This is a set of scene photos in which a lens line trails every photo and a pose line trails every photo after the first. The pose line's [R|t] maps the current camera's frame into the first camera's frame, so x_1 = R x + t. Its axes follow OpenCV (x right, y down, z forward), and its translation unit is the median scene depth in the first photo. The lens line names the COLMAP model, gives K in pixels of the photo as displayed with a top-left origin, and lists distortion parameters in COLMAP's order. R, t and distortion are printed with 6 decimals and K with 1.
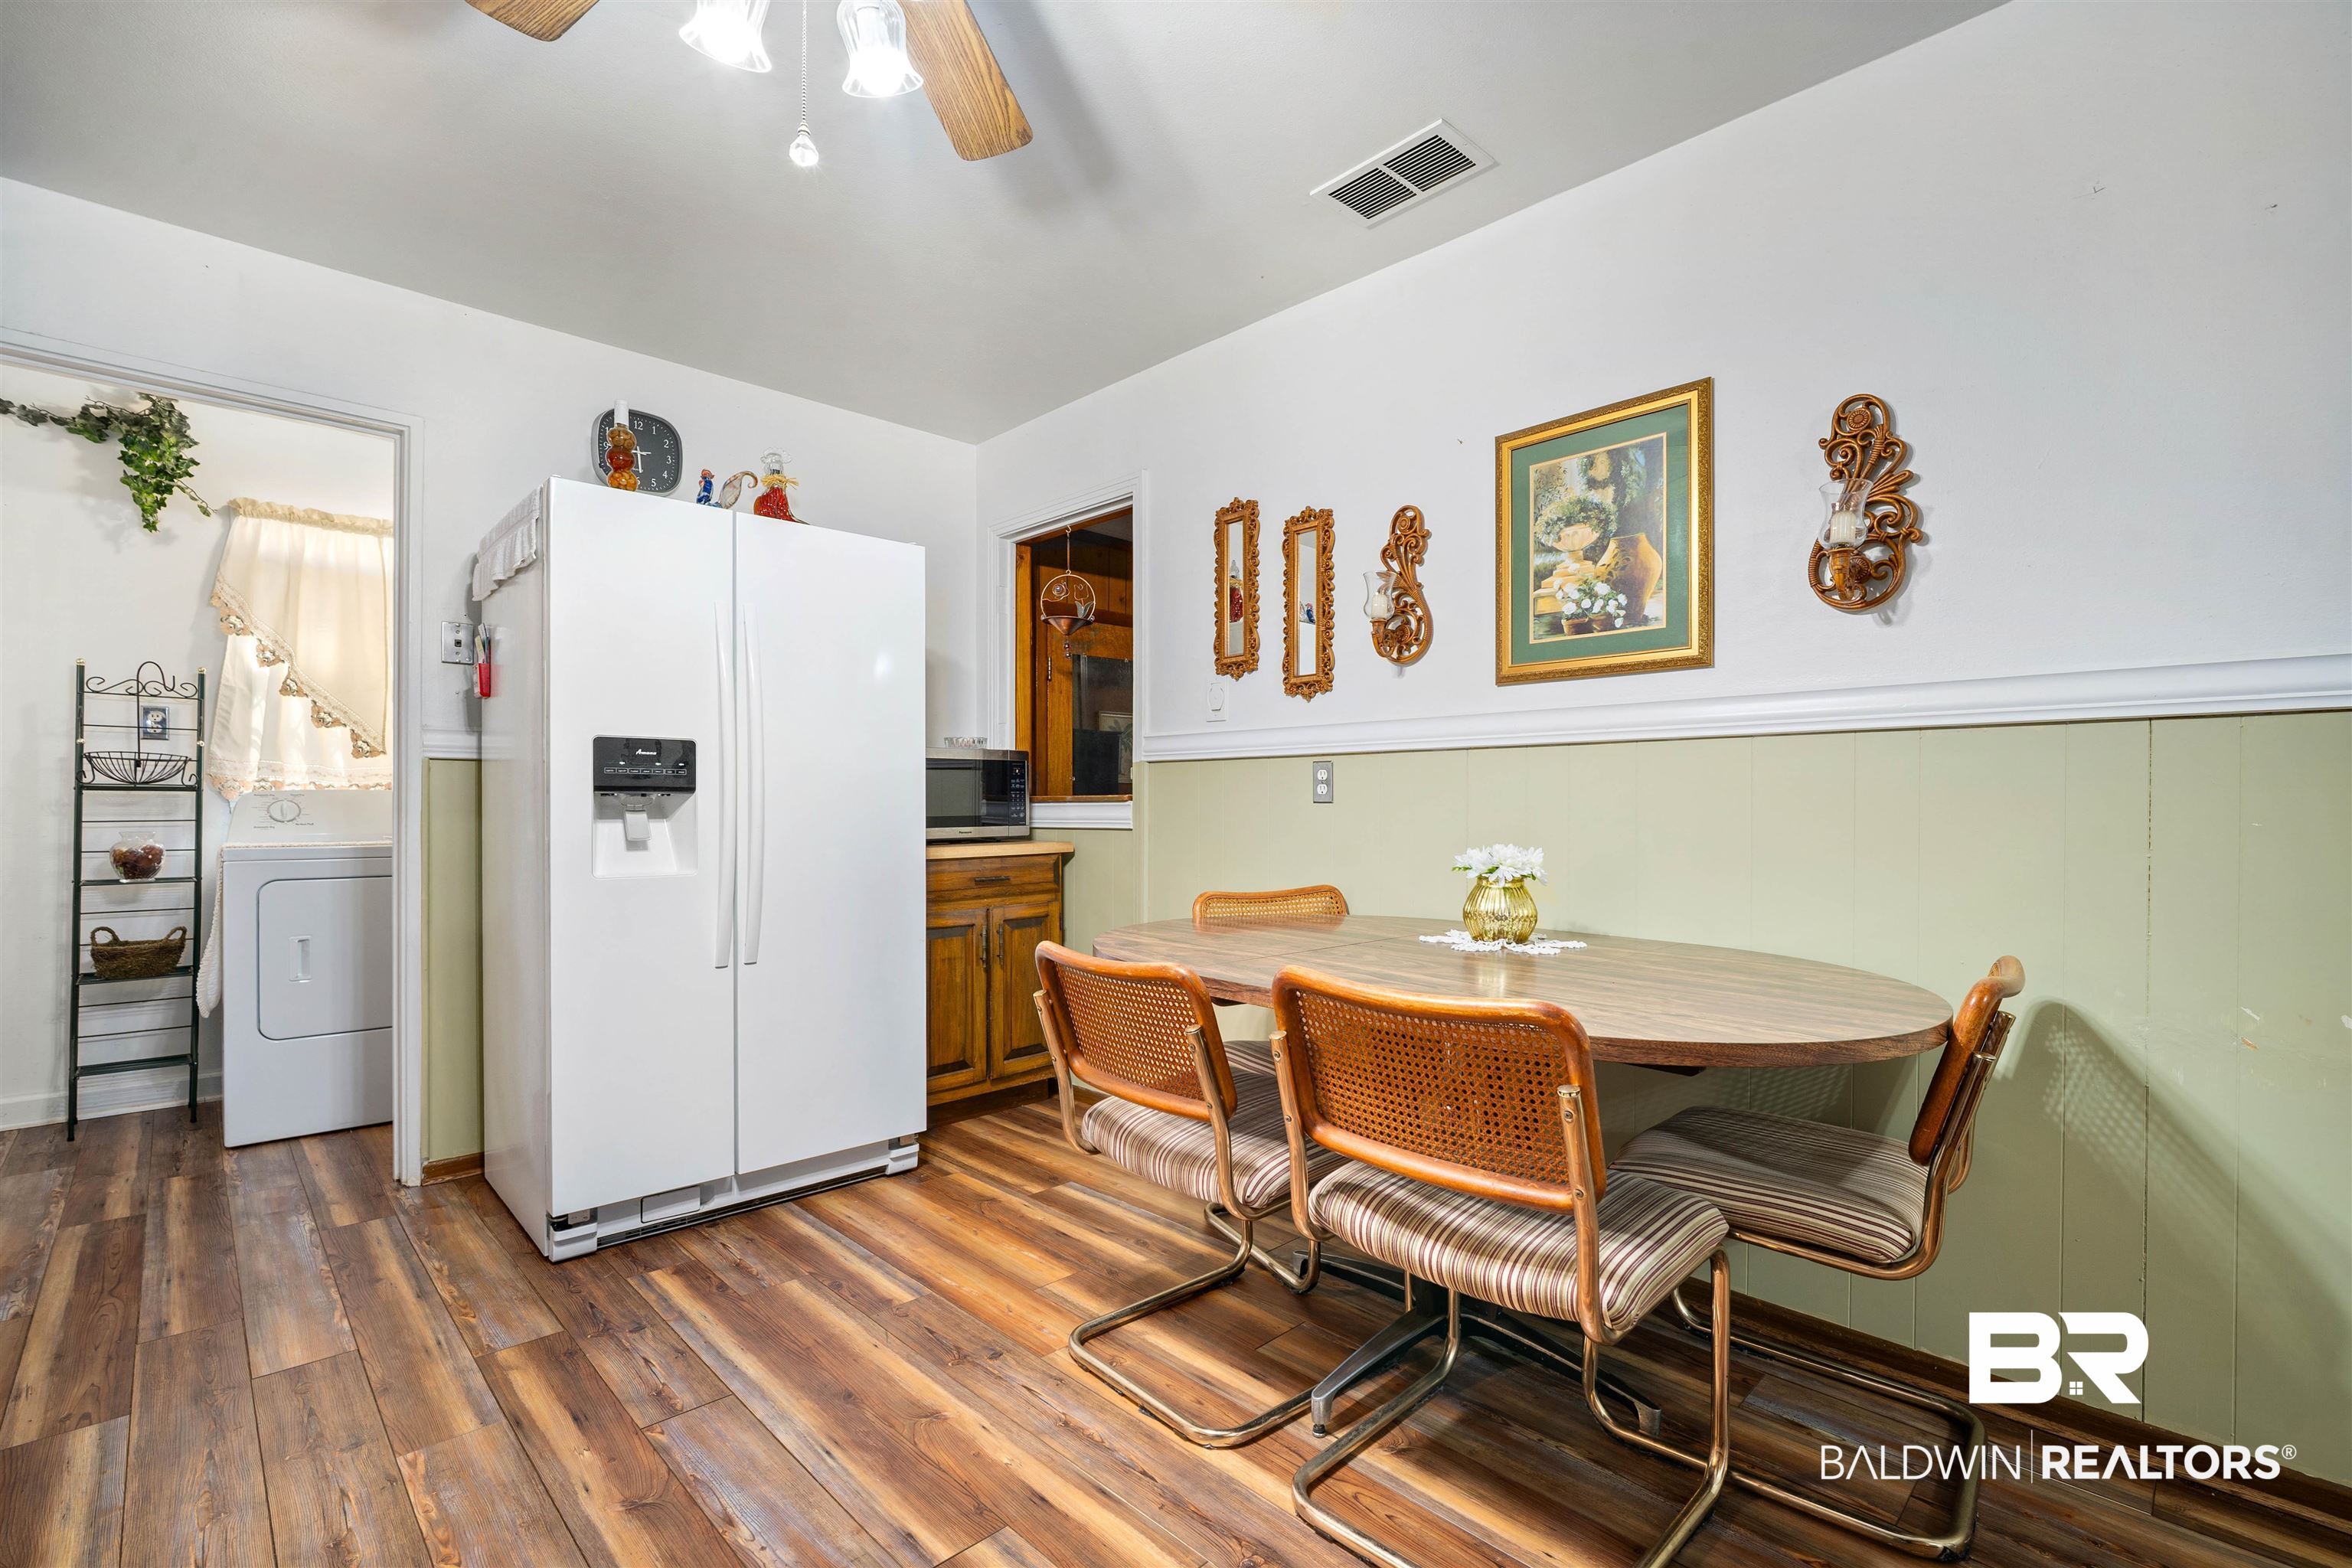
lens RADIAL K [[1039.6, 0, 1192.9], [0, 1039.6, 804.9], [0, 0, 1]] dist [-0.003280, -0.000337]
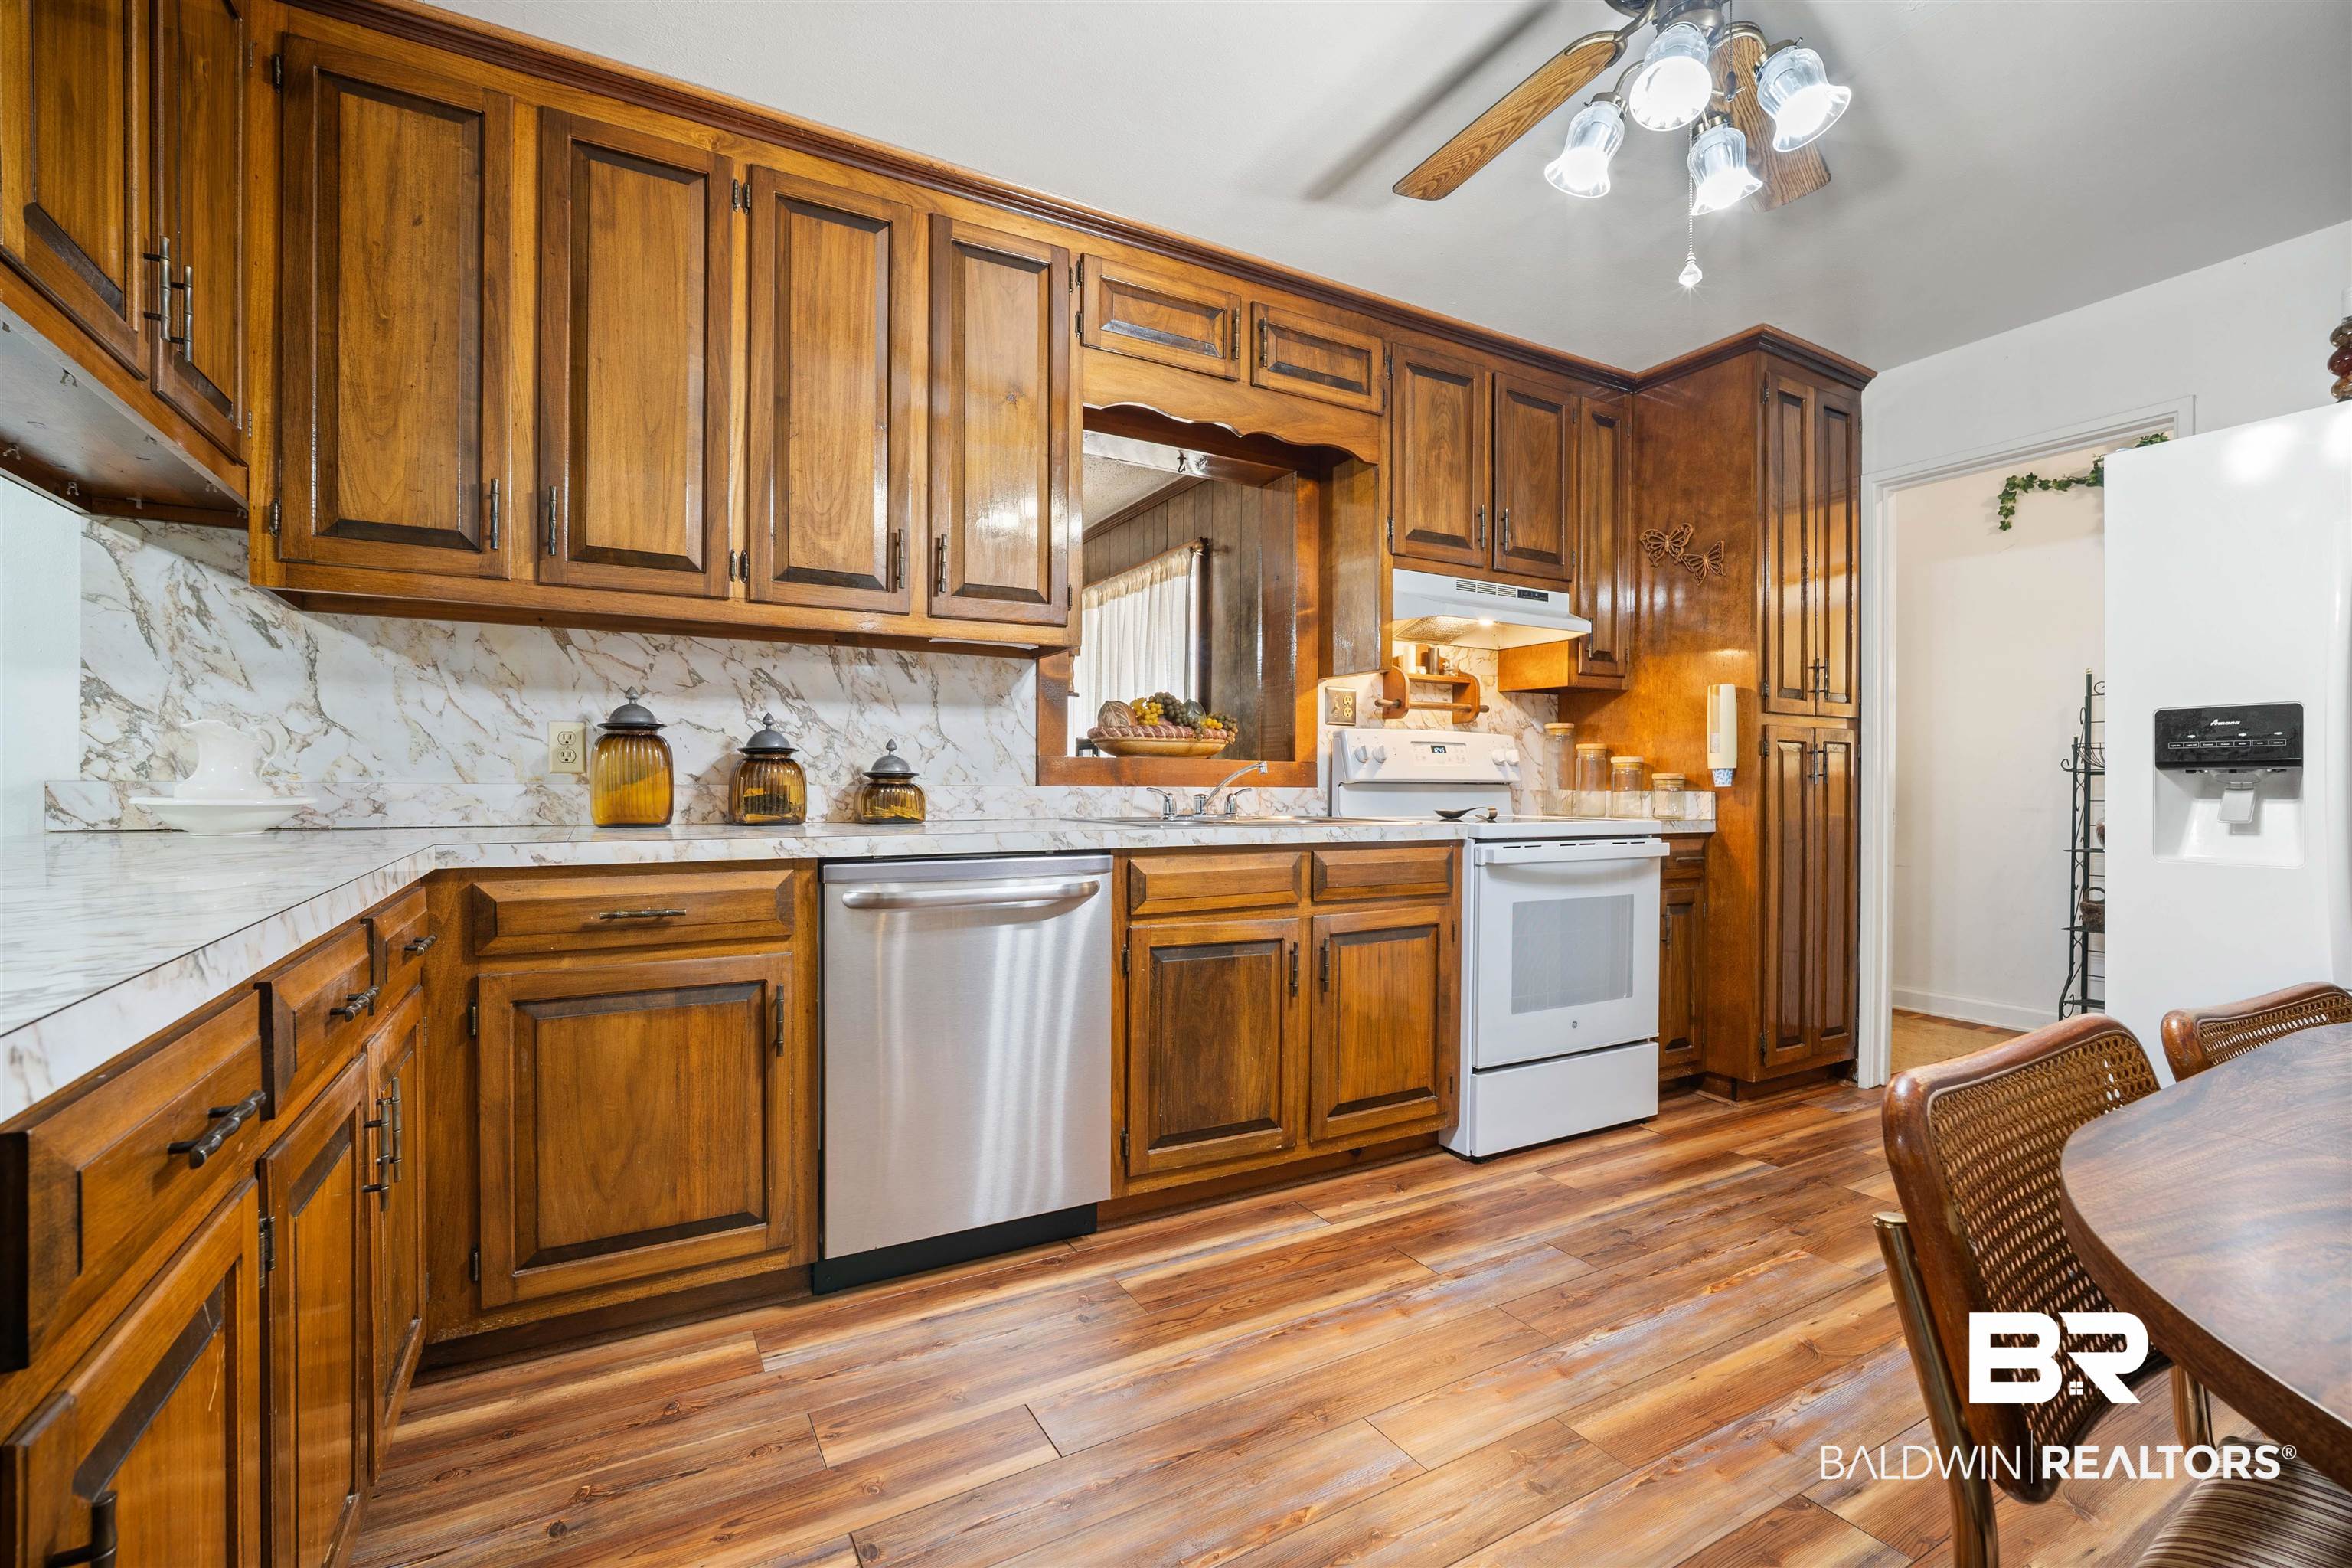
lens RADIAL K [[1039.6, 0, 1188.1], [0, 1039.6, 789.3], [0, 0, 1]] dist [-0.003280, -0.000337]
pose [[-0.257926, -0.001803, -0.966163, 0.528602], [-0.000595, 0.999998, -0.001707, 0.007503], [0.966164, 0.000135, -0.257927, 0.372114]]
